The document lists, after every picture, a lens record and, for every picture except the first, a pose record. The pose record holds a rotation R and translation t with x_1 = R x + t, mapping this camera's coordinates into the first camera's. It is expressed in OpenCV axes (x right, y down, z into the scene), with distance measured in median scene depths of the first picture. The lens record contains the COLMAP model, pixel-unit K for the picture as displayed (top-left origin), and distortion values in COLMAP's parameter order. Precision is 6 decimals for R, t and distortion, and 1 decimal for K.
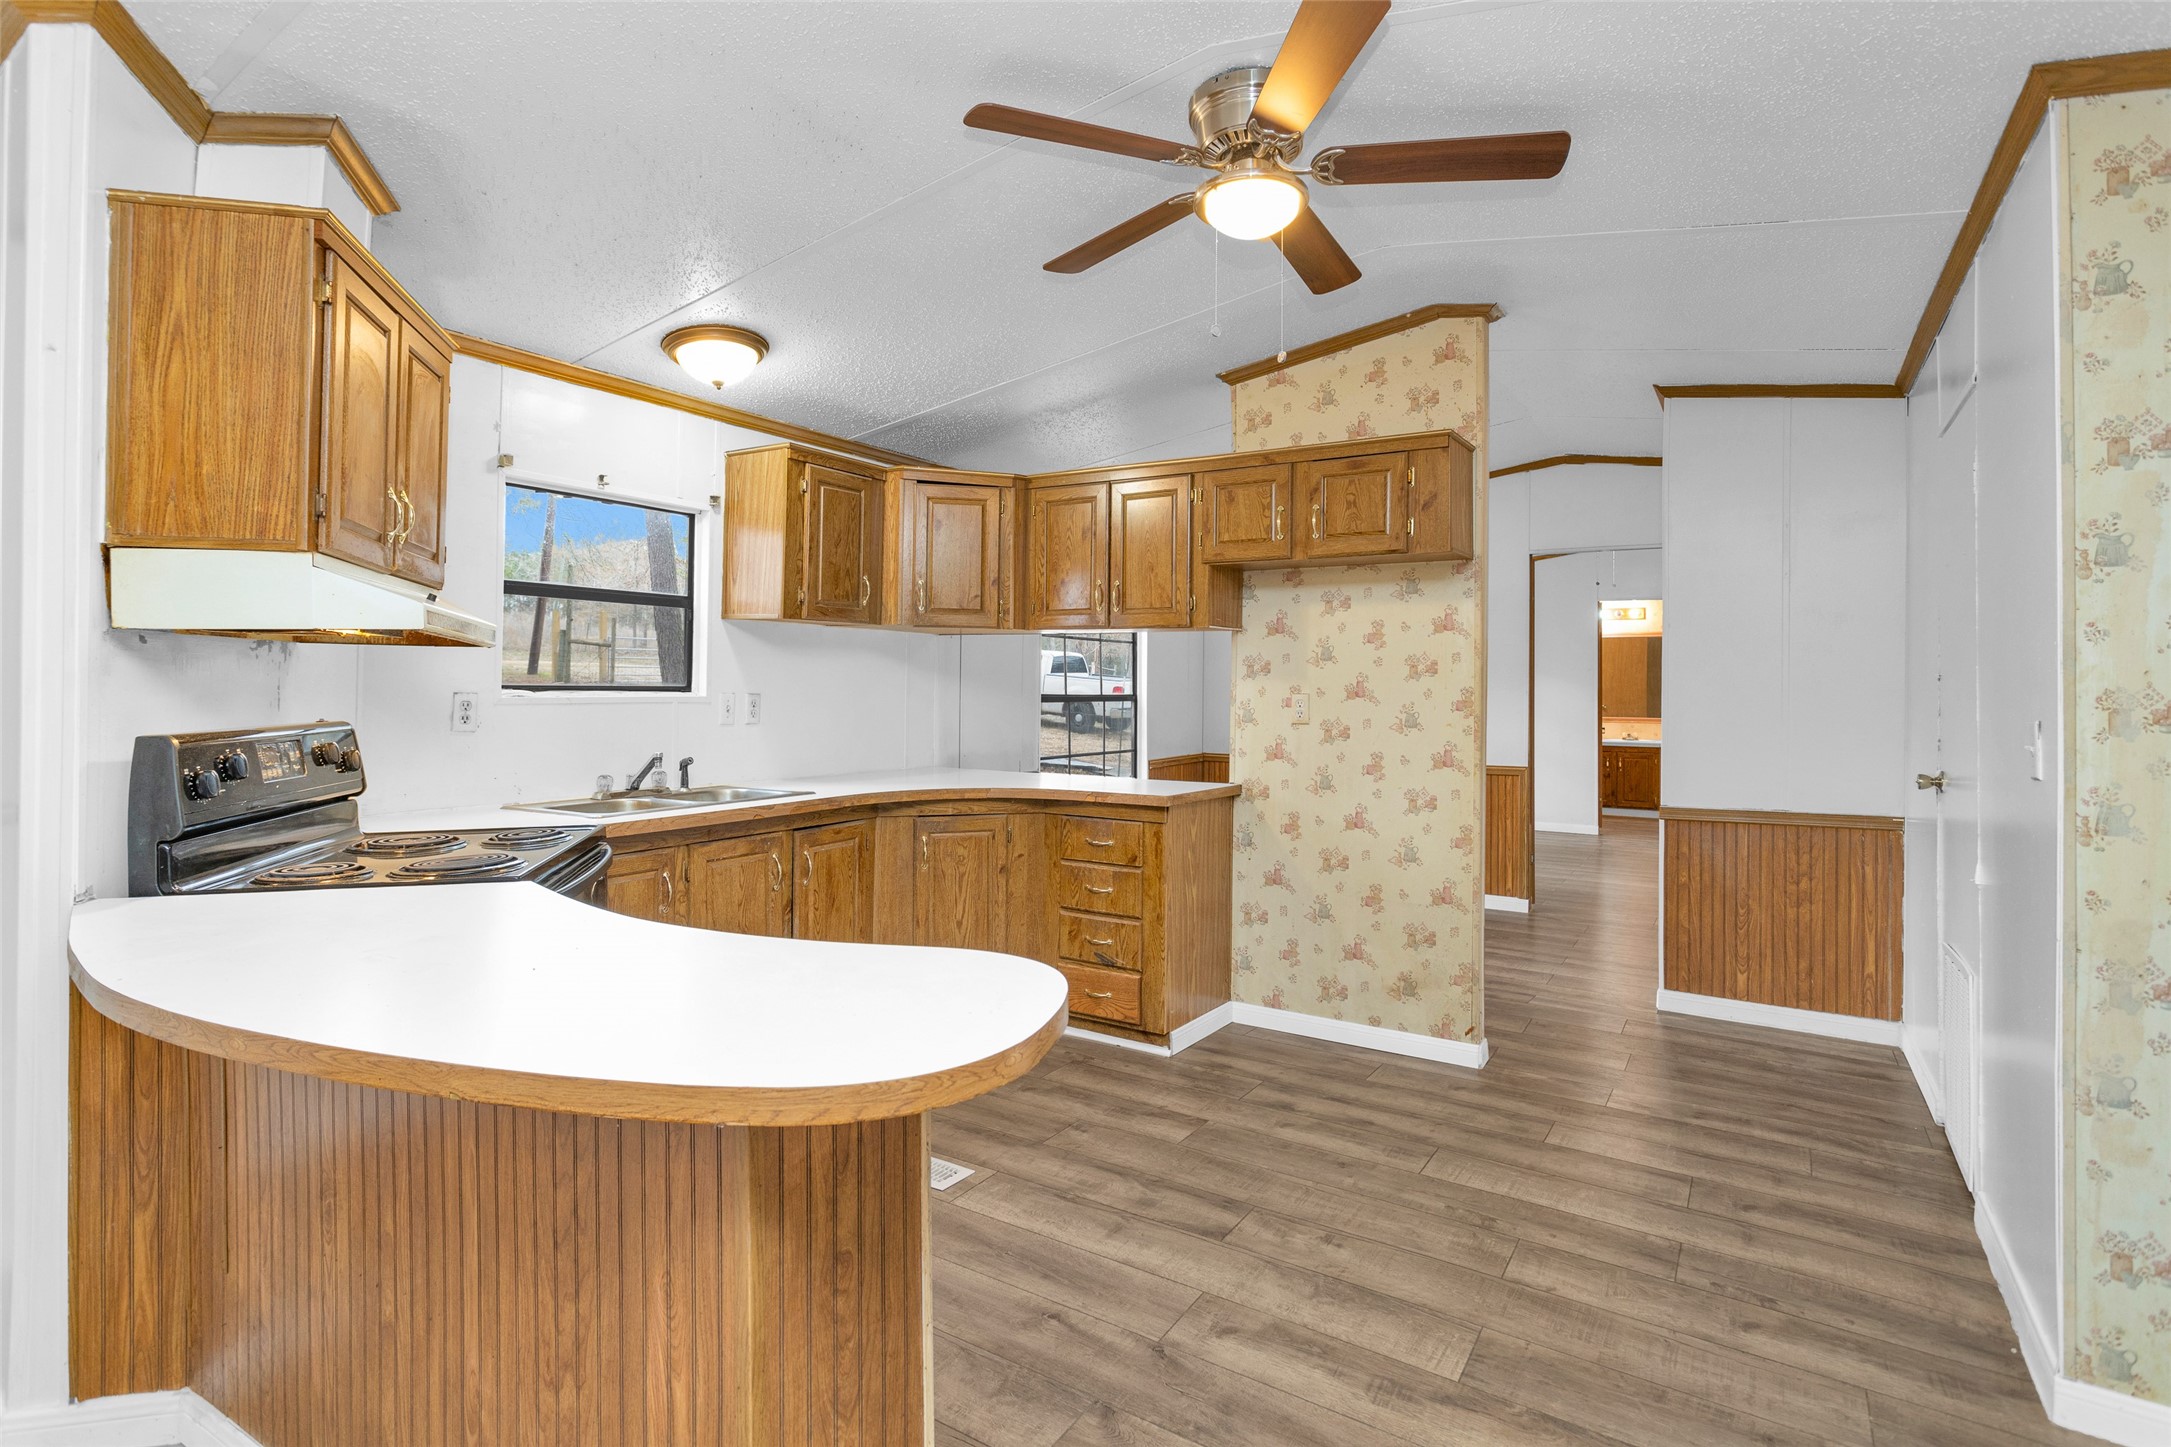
lens RADIAL K [[959.2, 0, 1082.7], [0, 959.2, 688.4], [0, 0, 1]] dist [0.000258, 0.000065]
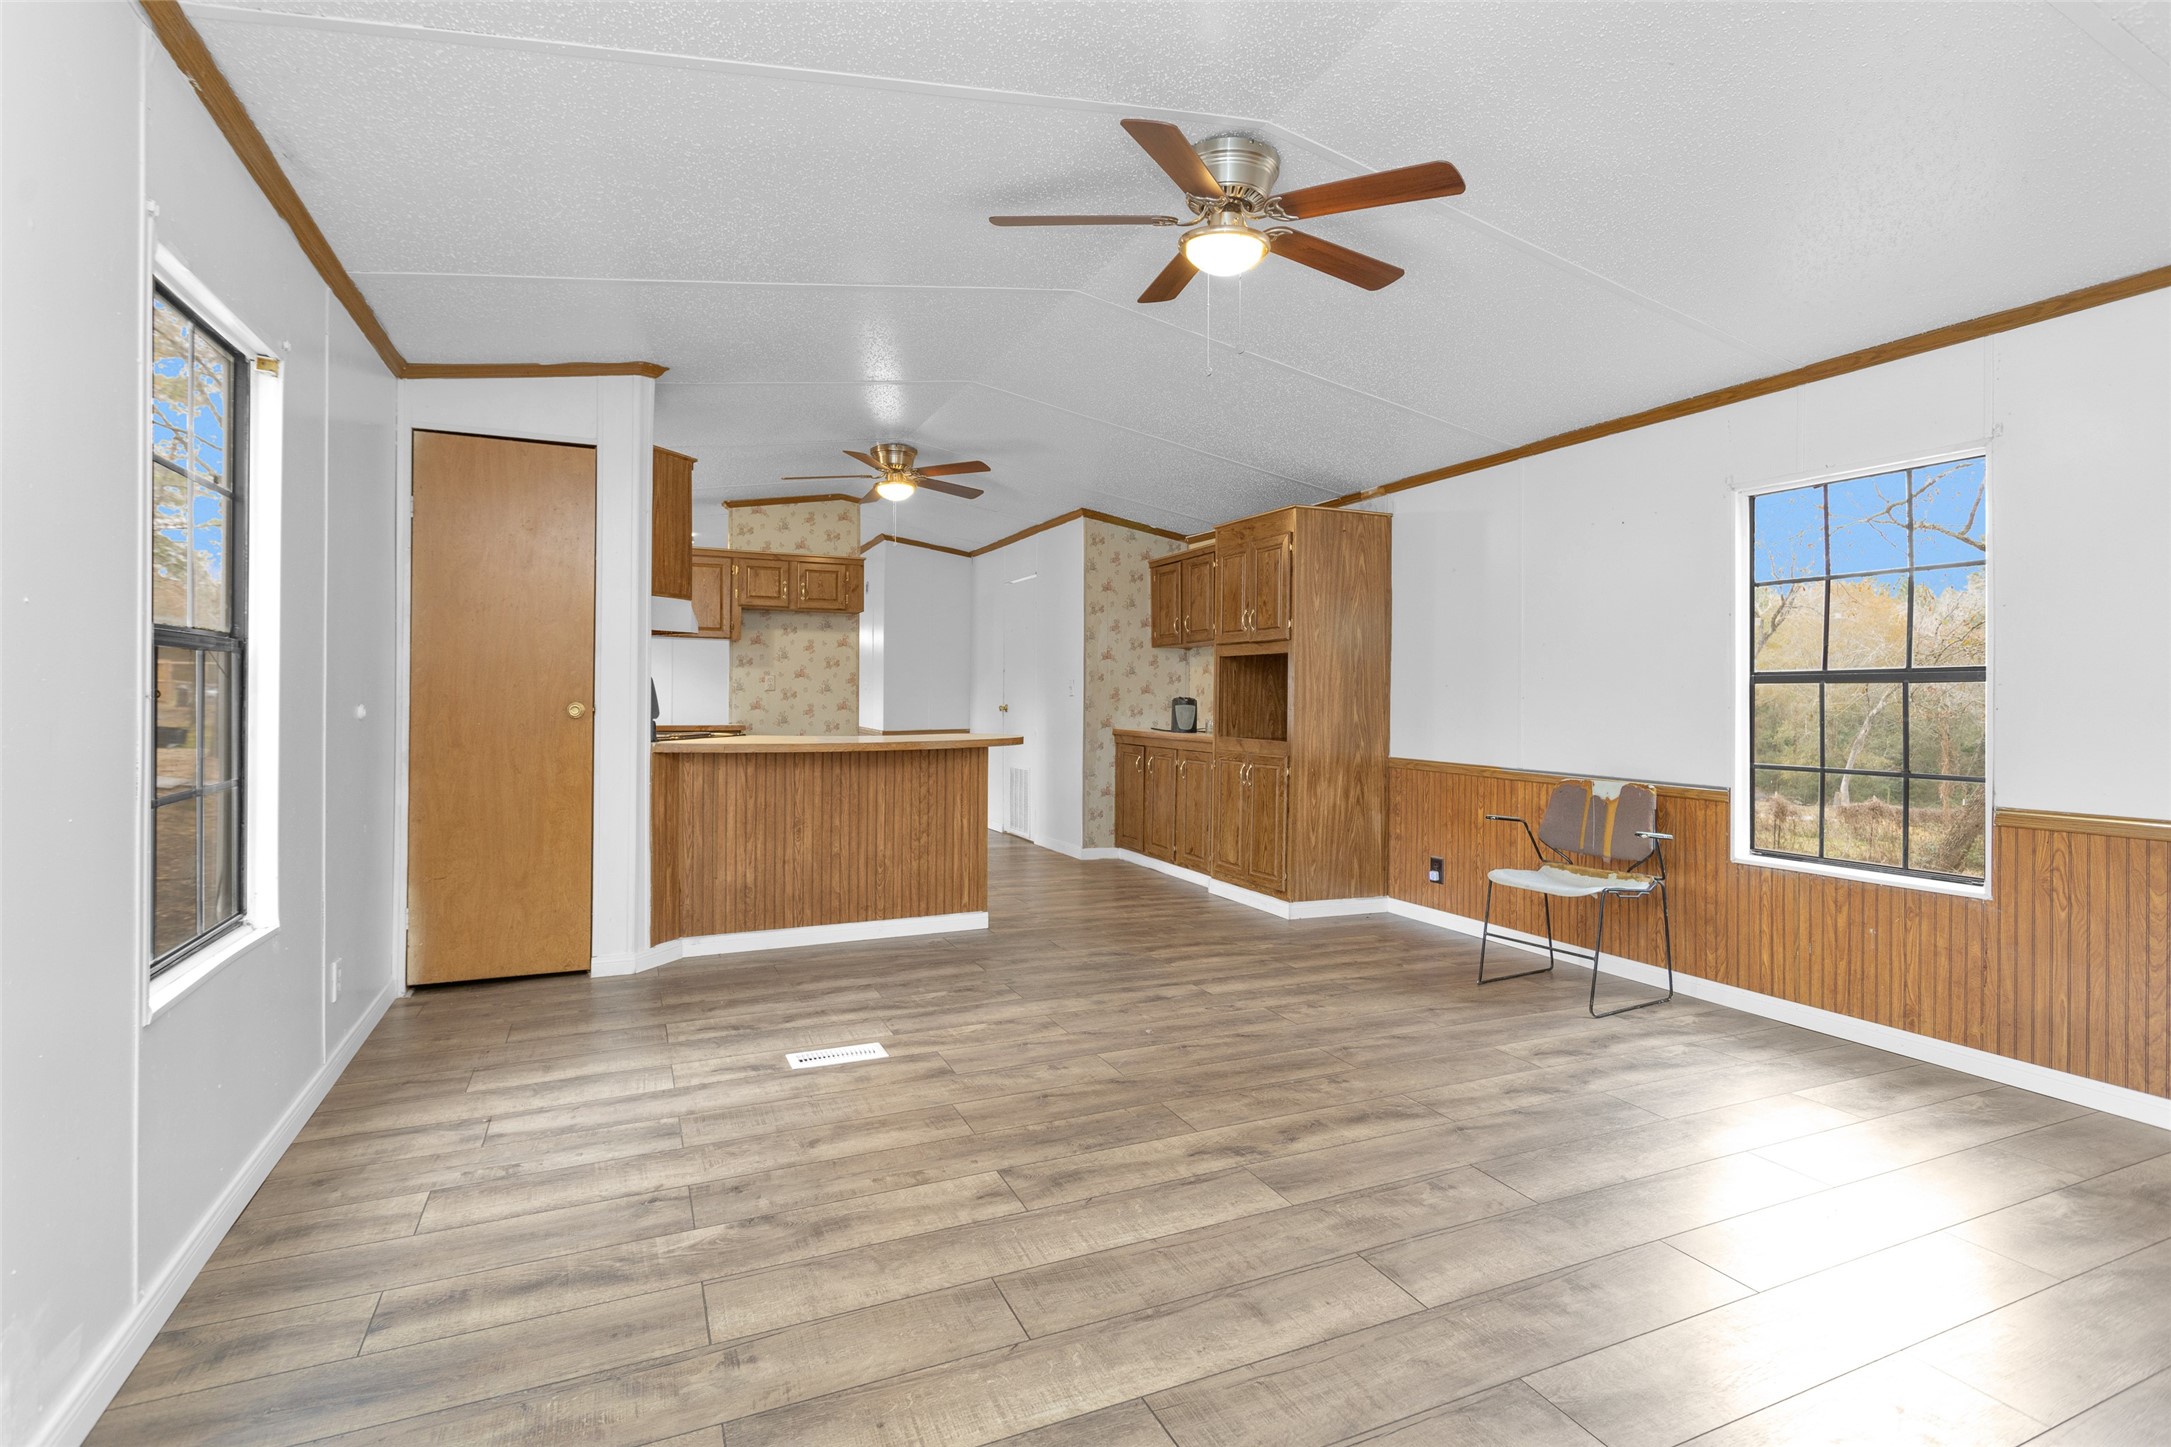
lens RADIAL K [[1026.7, 0, 1073.6], [0, 1026.7, 684.4], [0, 0, 1]] dist [-0.001798, 0.005696]
pose [[0.700976, 0.002318, 0.713181, -0.849817], [-0.006659, 0.999972, 0.003294, 0.013703], [-0.713154, -0.007058, 0.700972, -0.926871]]
